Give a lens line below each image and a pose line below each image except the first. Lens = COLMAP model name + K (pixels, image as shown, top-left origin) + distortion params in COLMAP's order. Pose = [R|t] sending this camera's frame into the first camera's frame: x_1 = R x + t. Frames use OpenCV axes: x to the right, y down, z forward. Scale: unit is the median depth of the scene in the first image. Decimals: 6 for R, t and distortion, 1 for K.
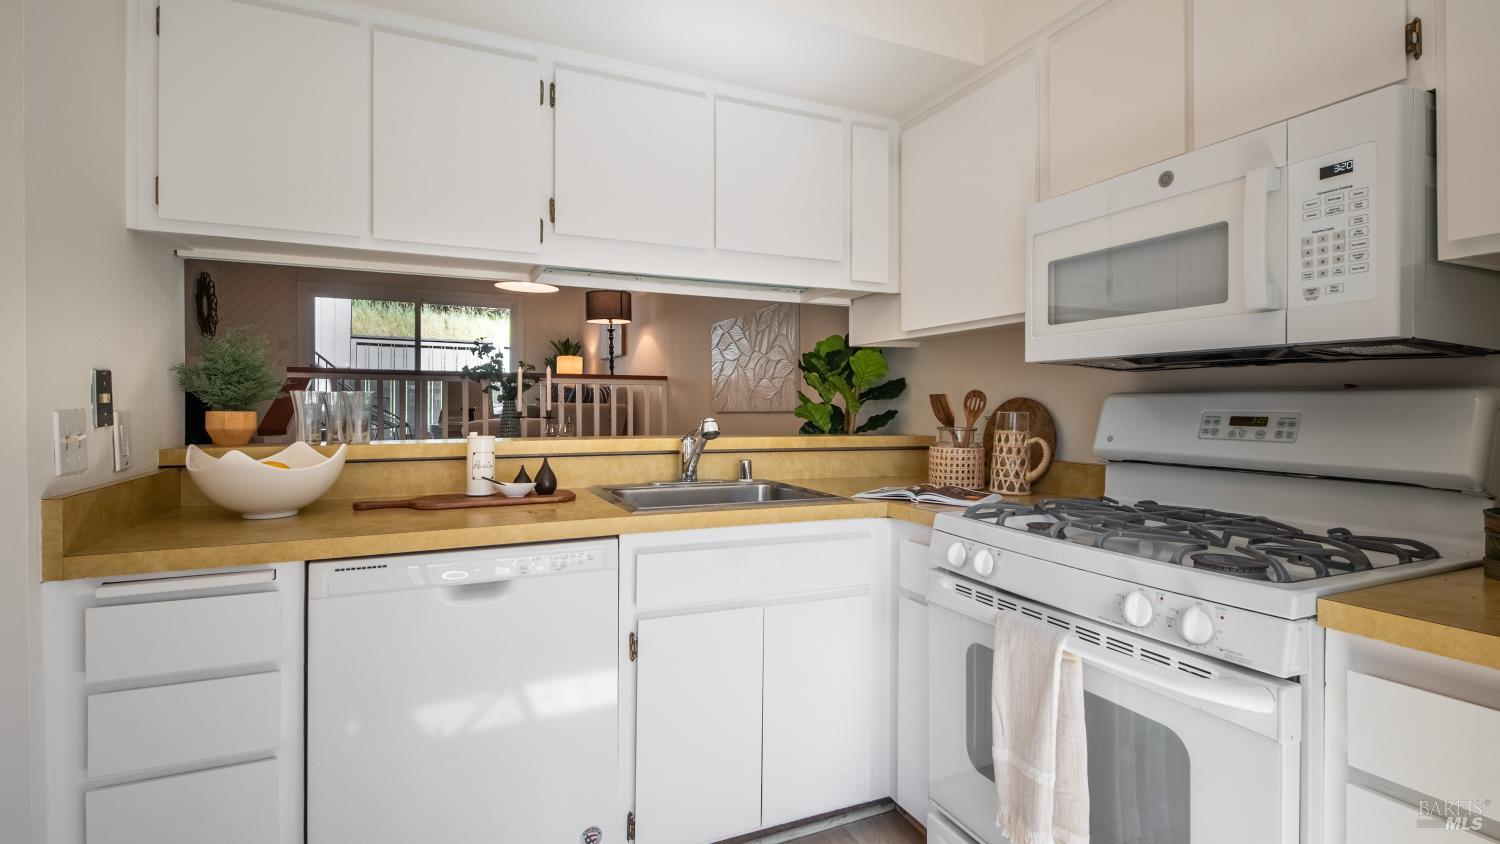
lens RADIAL K [[690.8, 0, 745.5], [0, 690.8, 411.6], [0, 0, 1]] dist [0.002730, -0.004851]
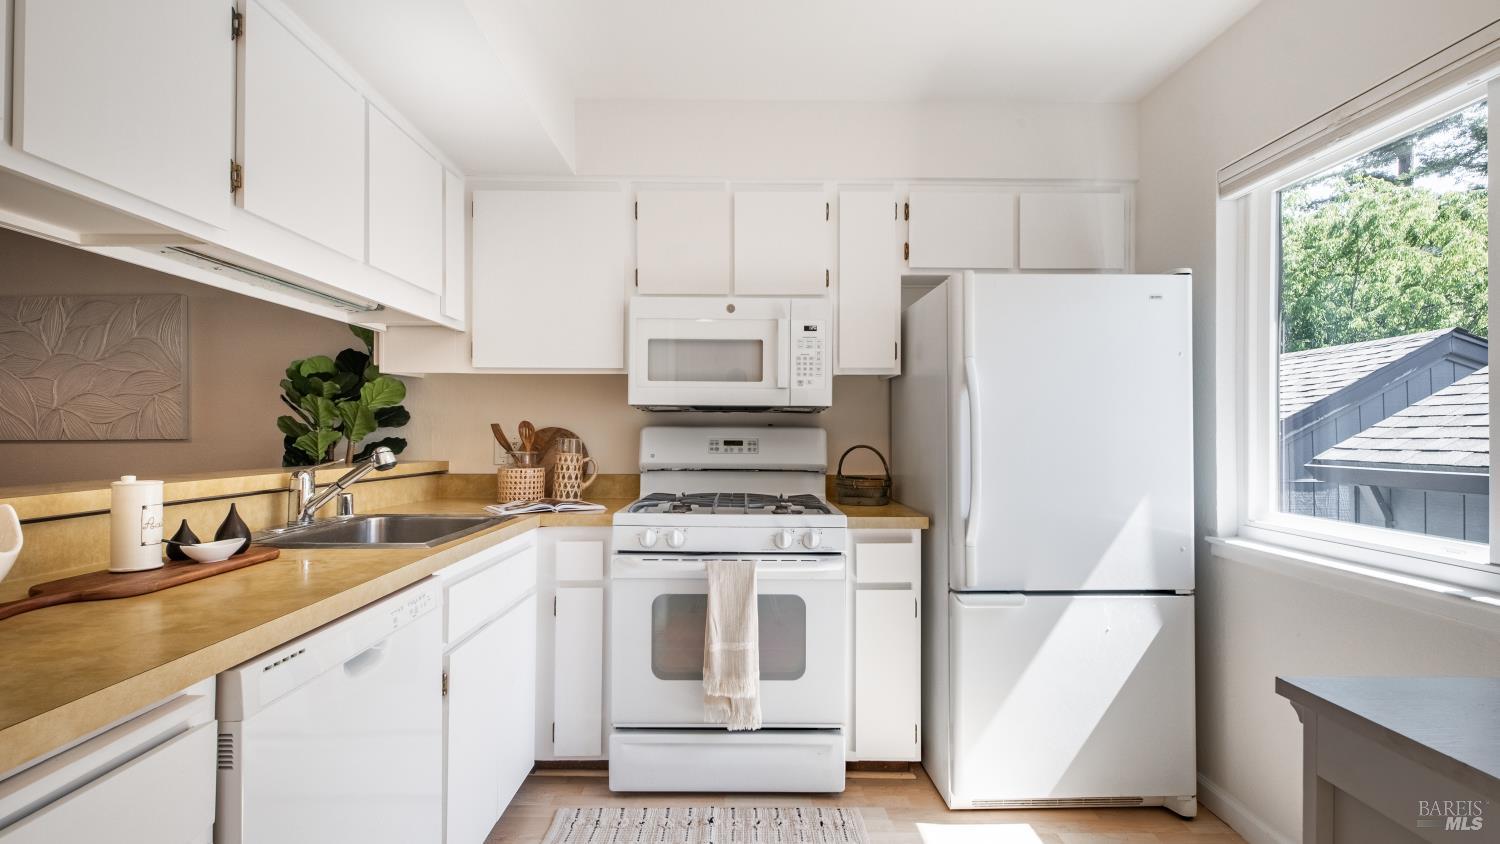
lens RADIAL K [[690.8, 0, 750.9], [0, 690.8, 428.2], [0, 0, 1]] dist [0.002730, -0.004851]
pose [[0.396112, 0.005137, 0.918188, -0.914358], [0.002856, 0.999973, -0.006827, -0.012117], [-0.918198, 0.005327, 0.396086, 0.220812]]
